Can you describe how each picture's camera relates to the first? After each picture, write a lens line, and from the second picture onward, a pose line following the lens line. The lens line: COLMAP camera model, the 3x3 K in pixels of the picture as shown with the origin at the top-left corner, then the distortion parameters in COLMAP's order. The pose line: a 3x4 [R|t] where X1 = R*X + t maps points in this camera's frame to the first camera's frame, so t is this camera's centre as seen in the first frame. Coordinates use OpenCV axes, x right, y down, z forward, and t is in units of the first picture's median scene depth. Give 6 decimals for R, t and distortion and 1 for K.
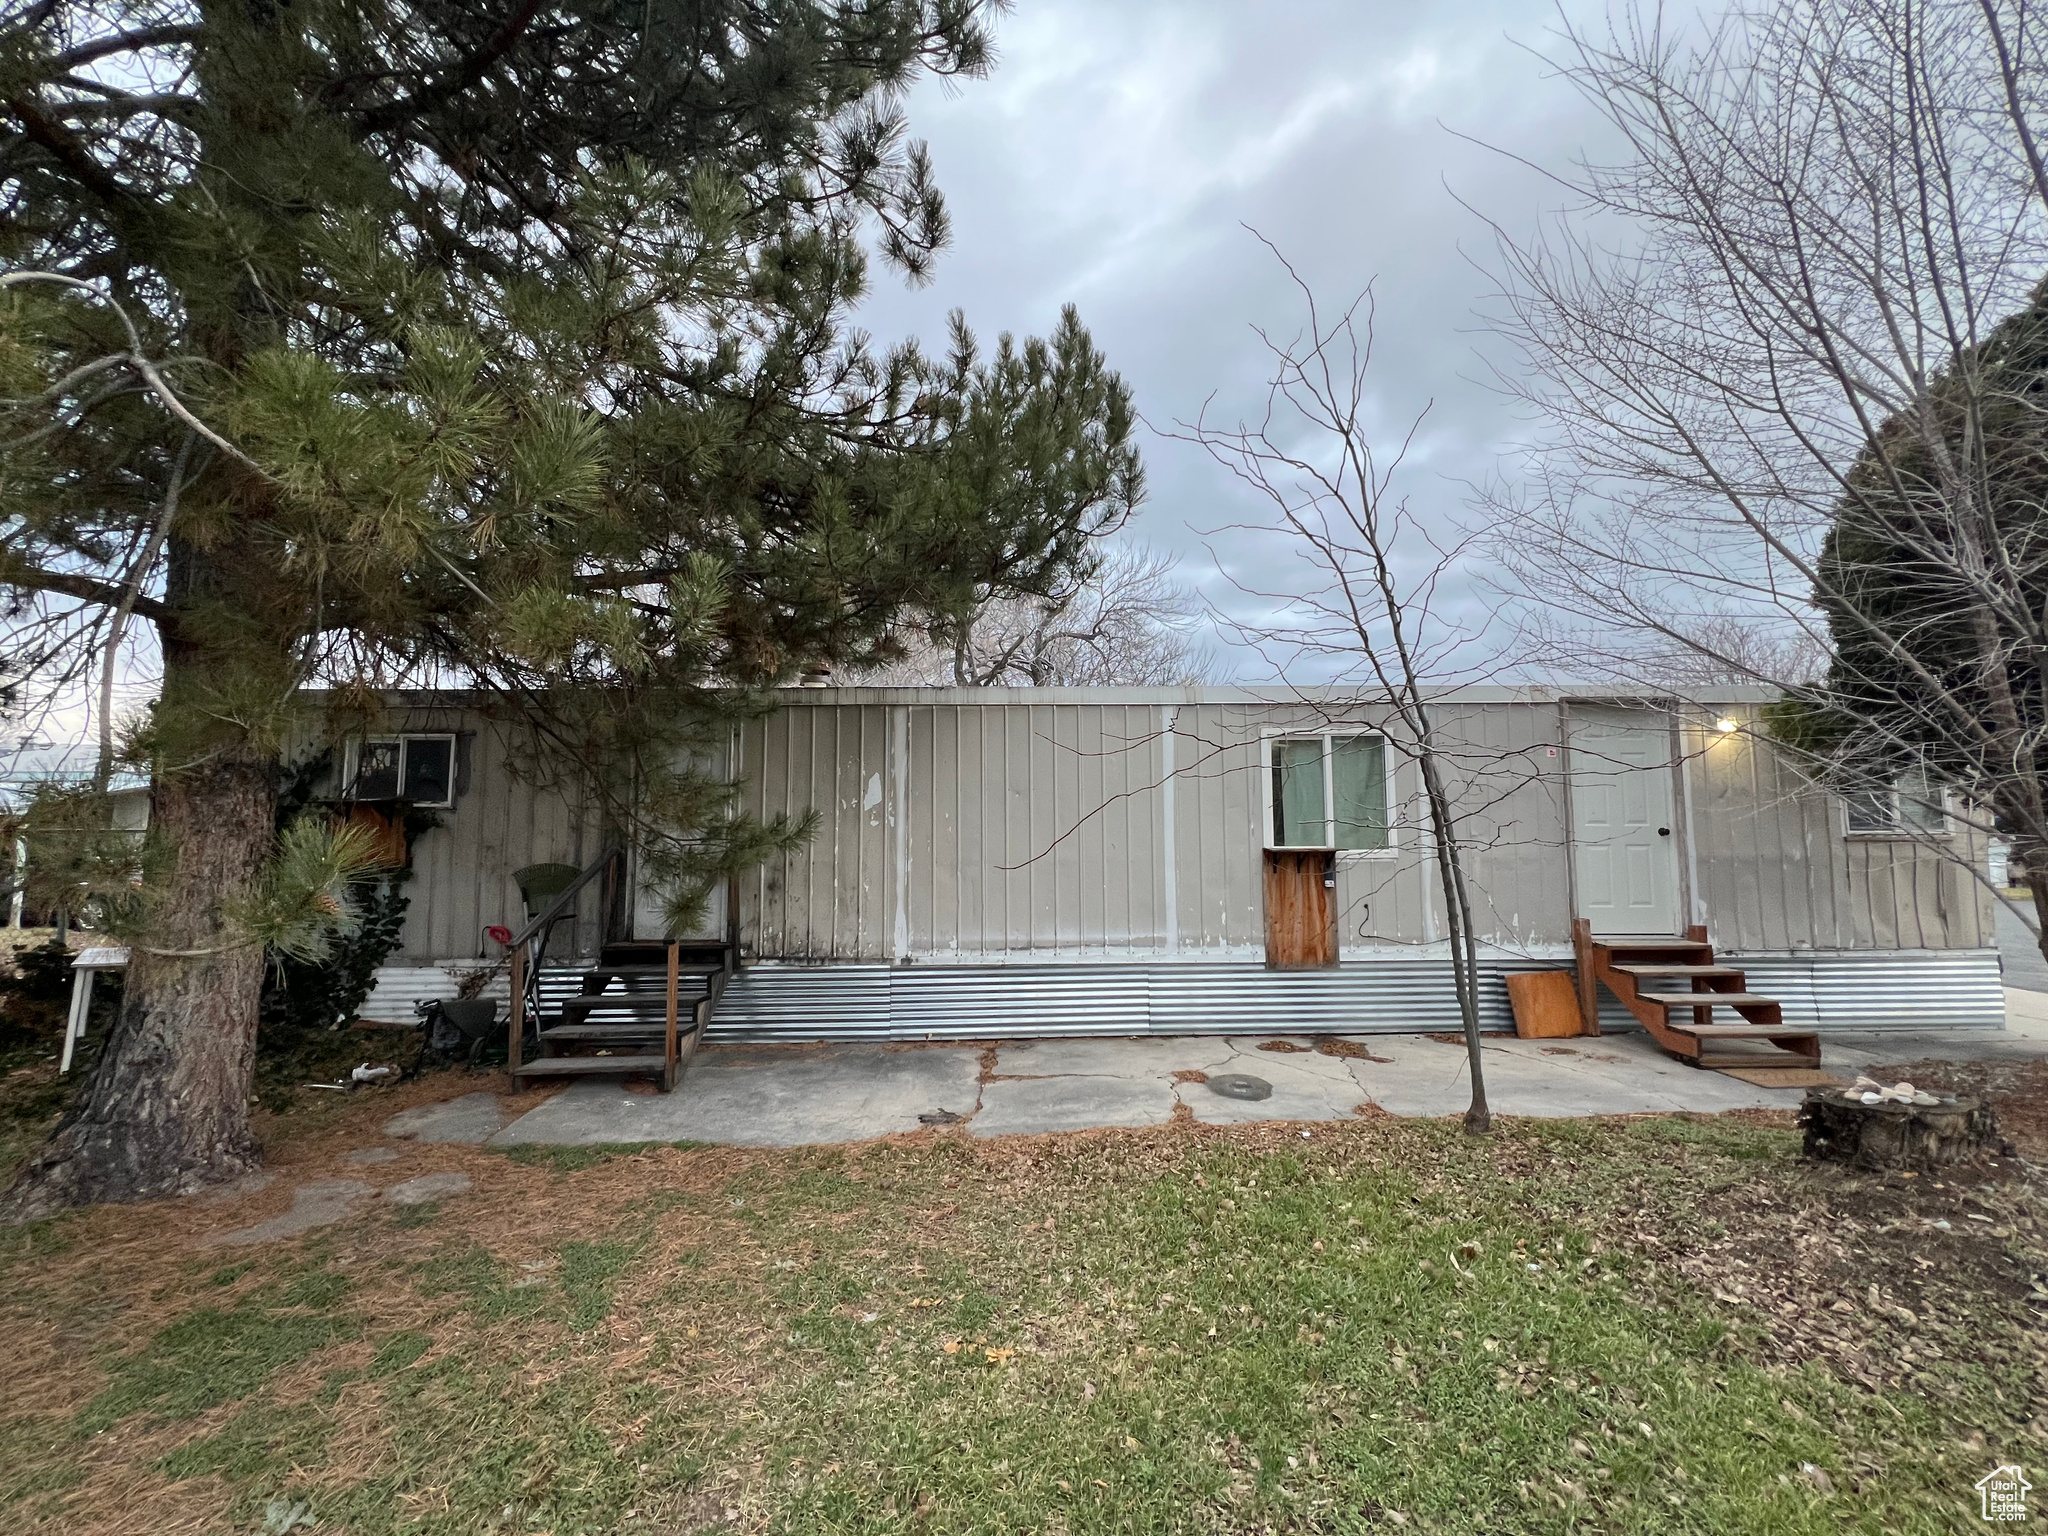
lens RADIAL K [[815.1, 0, 1023.3], [0, 815.1, 768.3], [0, 0, 1]] dist [-0.001219, 0.000049]
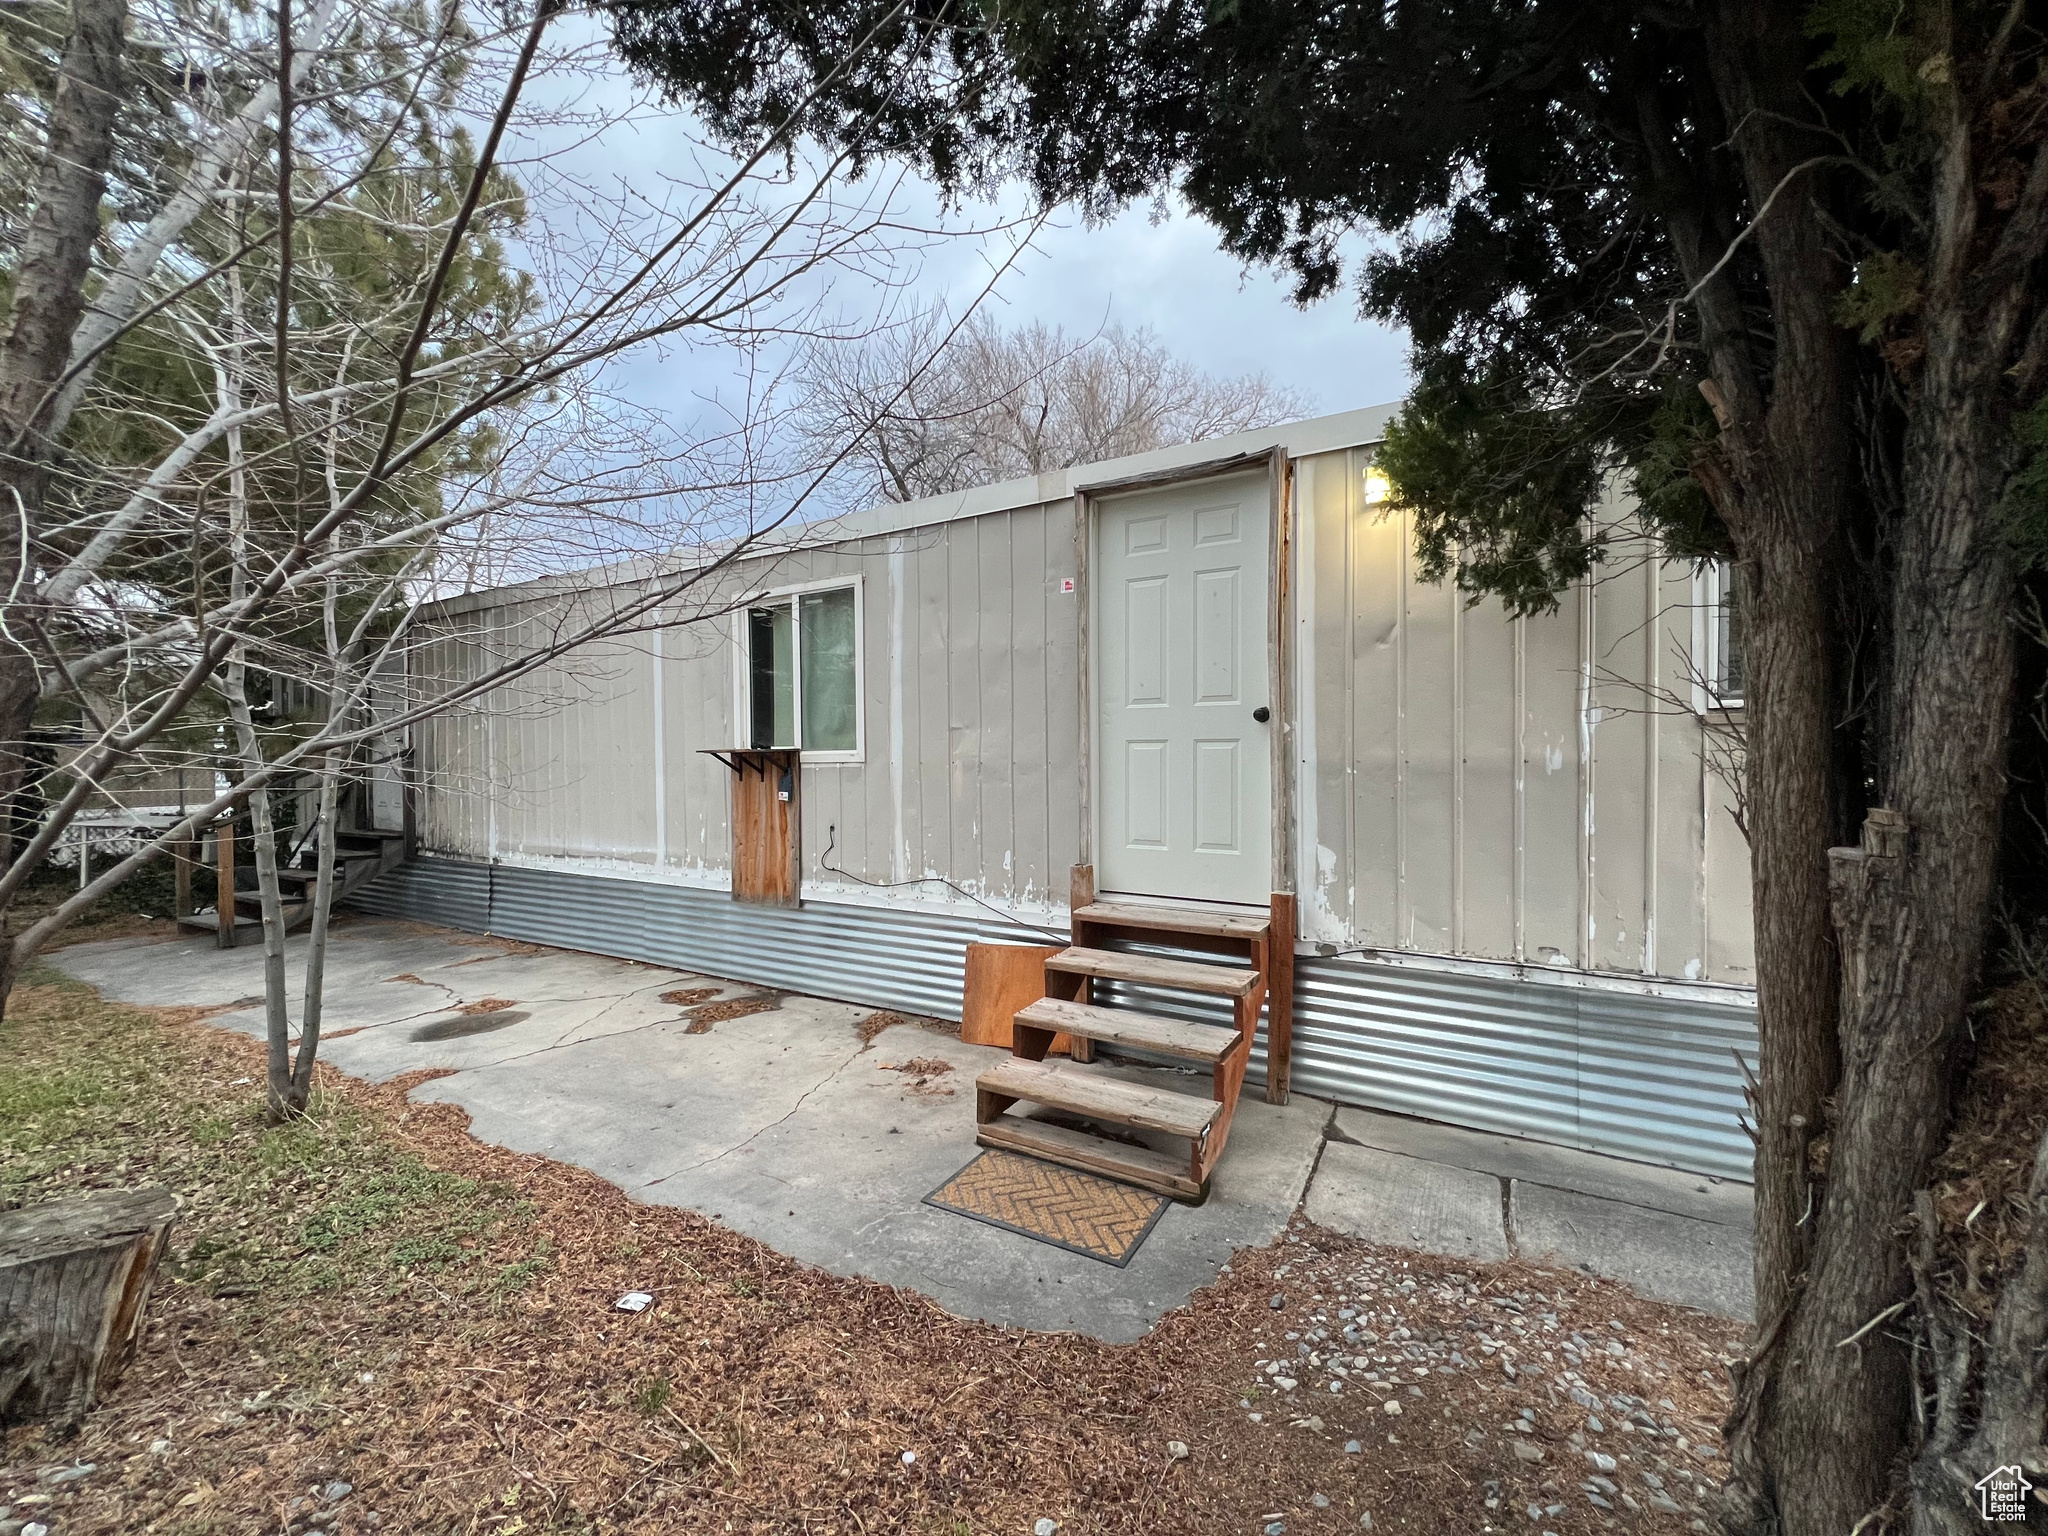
lens RADIAL K [[820.7, 0, 1016.1], [0, 820.7, 770.1], [0, 0, 1]] dist [-0.000769, -0.000224]
pose [[0.852101, 0.008448, -0.523309, 0.961813], [0.047016, 0.994592, 0.092612, 0.058925], [0.521261, -0.103519, 0.847095, 0.482016]]
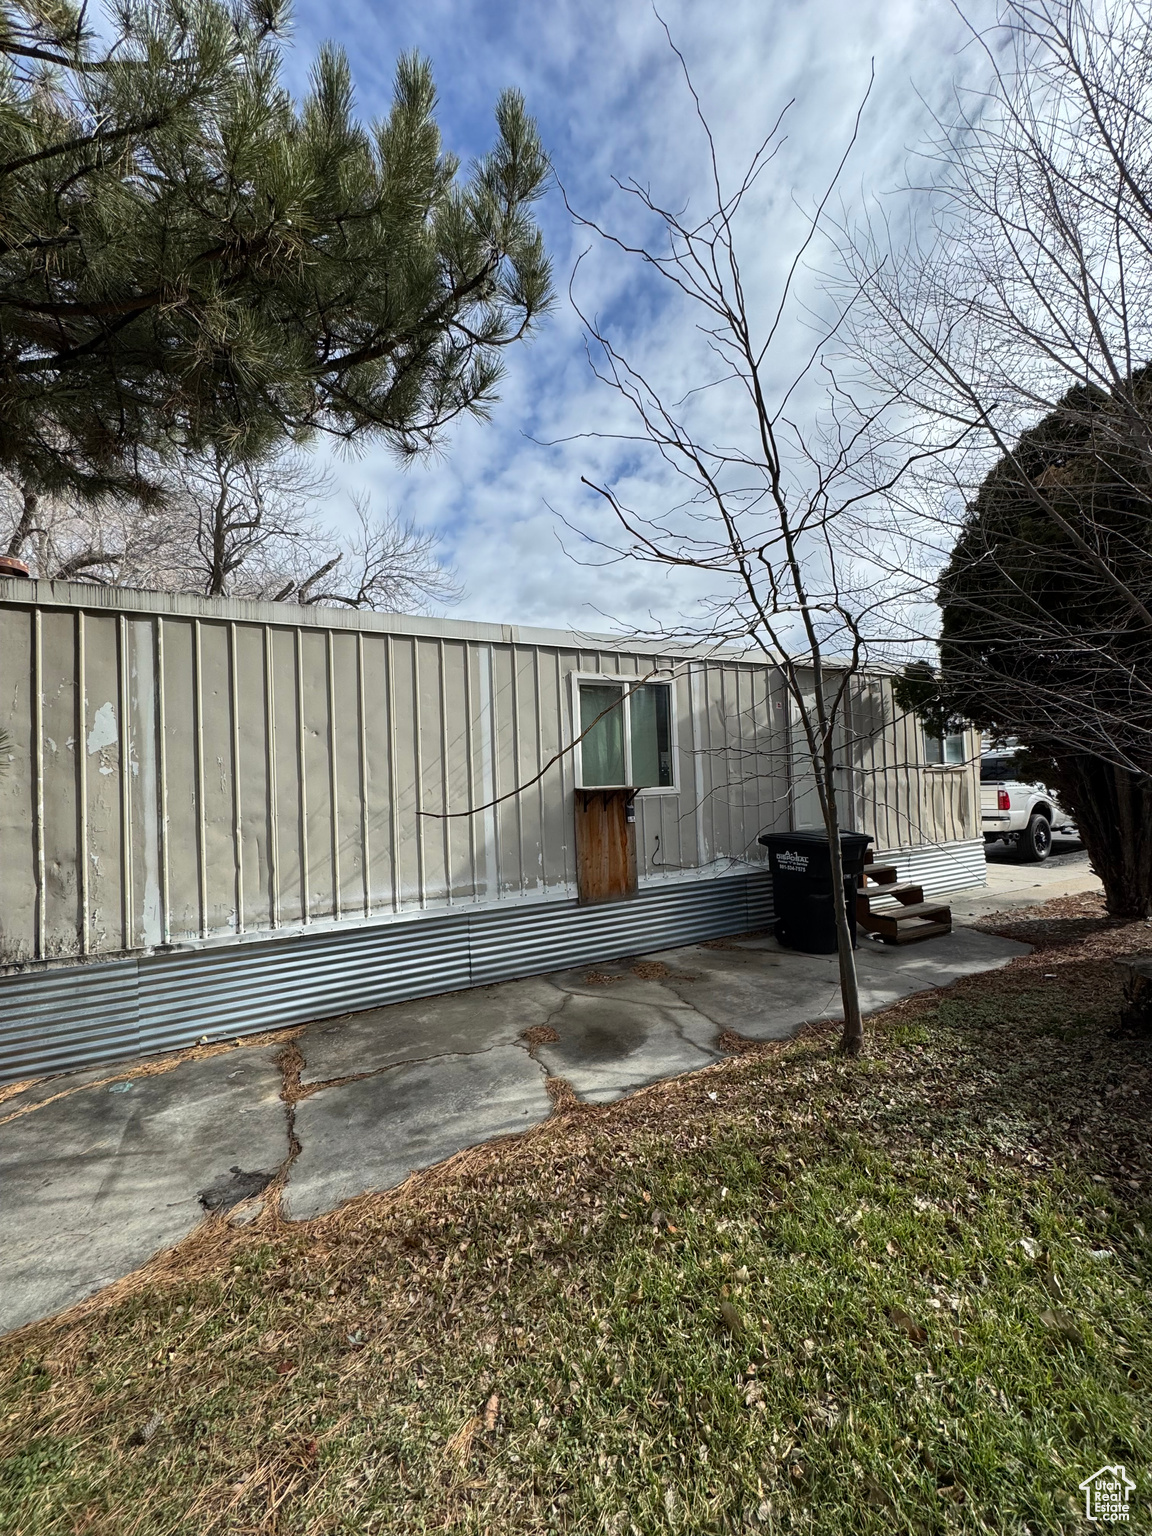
lens RADIAL K [[610.5, 0, 578.6], [0, 610.5, 769.1], [0, 0, 1]] dist [-0.002445, 0.000804]
pose [[0.888762, -0.016172, 0.458084, -0.055756], [-0.004715, 0.999002, 0.044417, 0.039659], [-0.458345, -0.041636, 0.887798, 0.317905]]
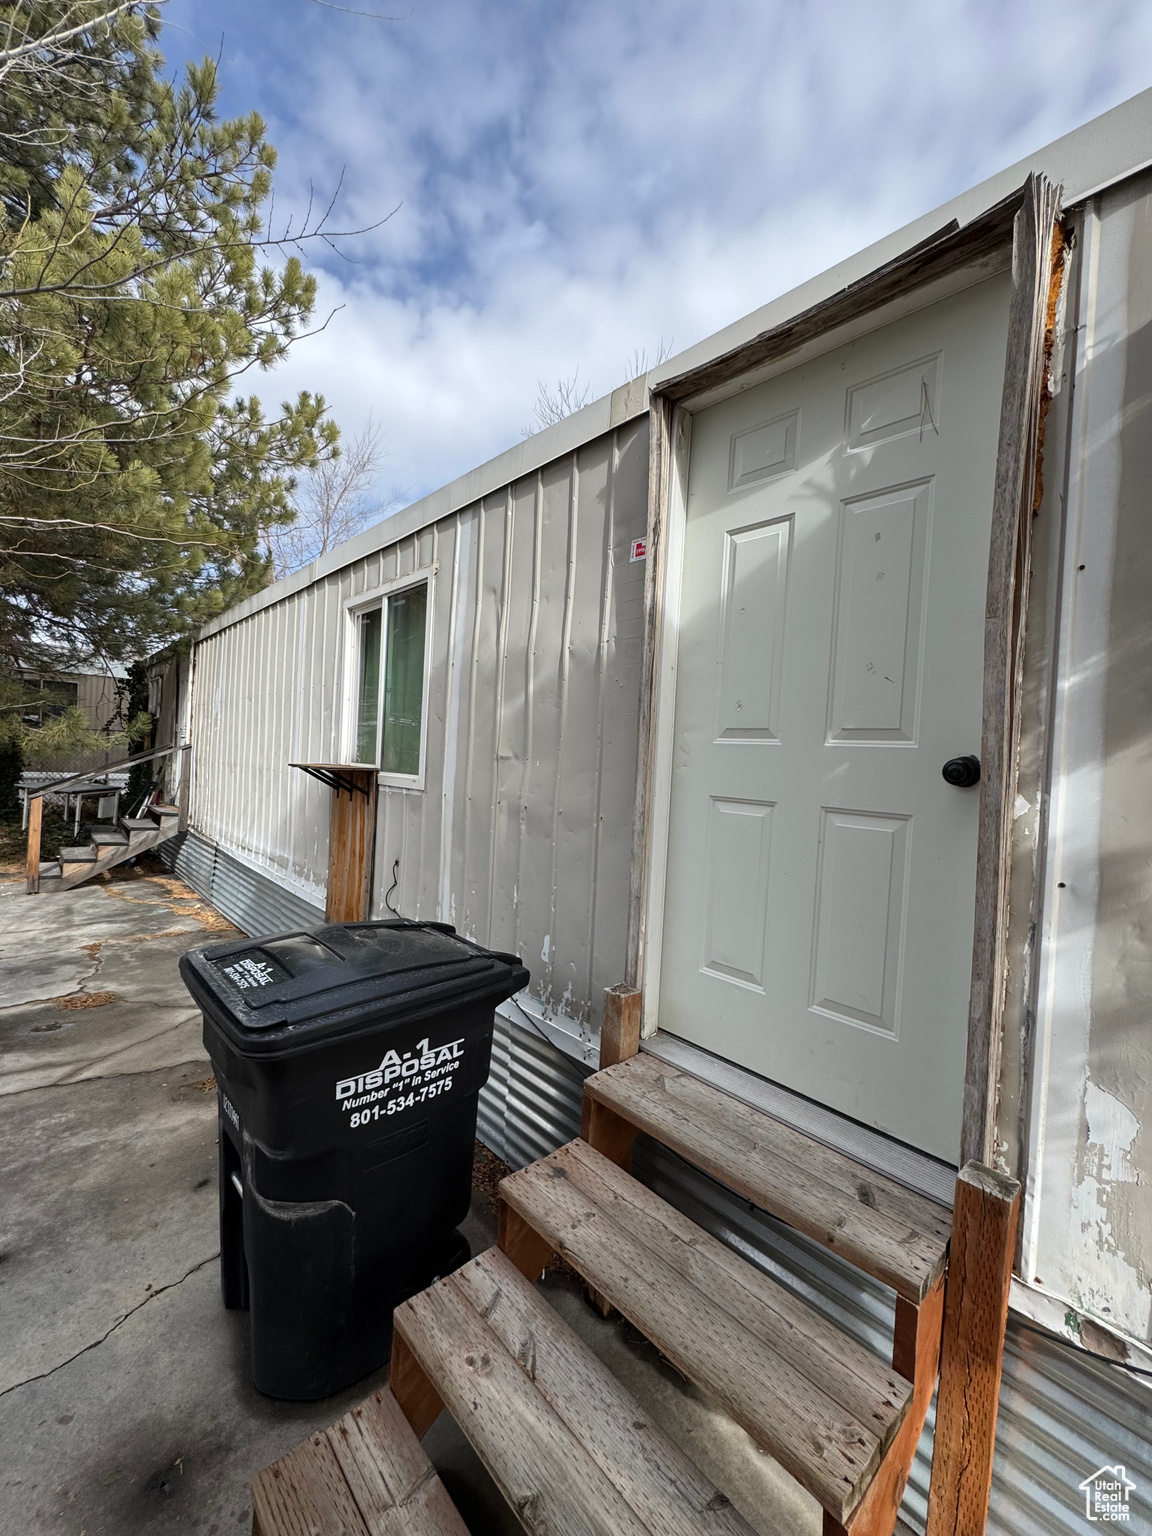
lens RADIAL K [[612.6, 0, 578.8], [0, 612.6, 770.6], [0, 0, 1]] dist [-0.002611, -0.000271]
pose [[0.660313, 0.052759, -0.749135, 0.880113], [0.002969, 0.997338, 0.072856, 0.065511], [0.750985, -0.050331, 0.658398, 0.814830]]
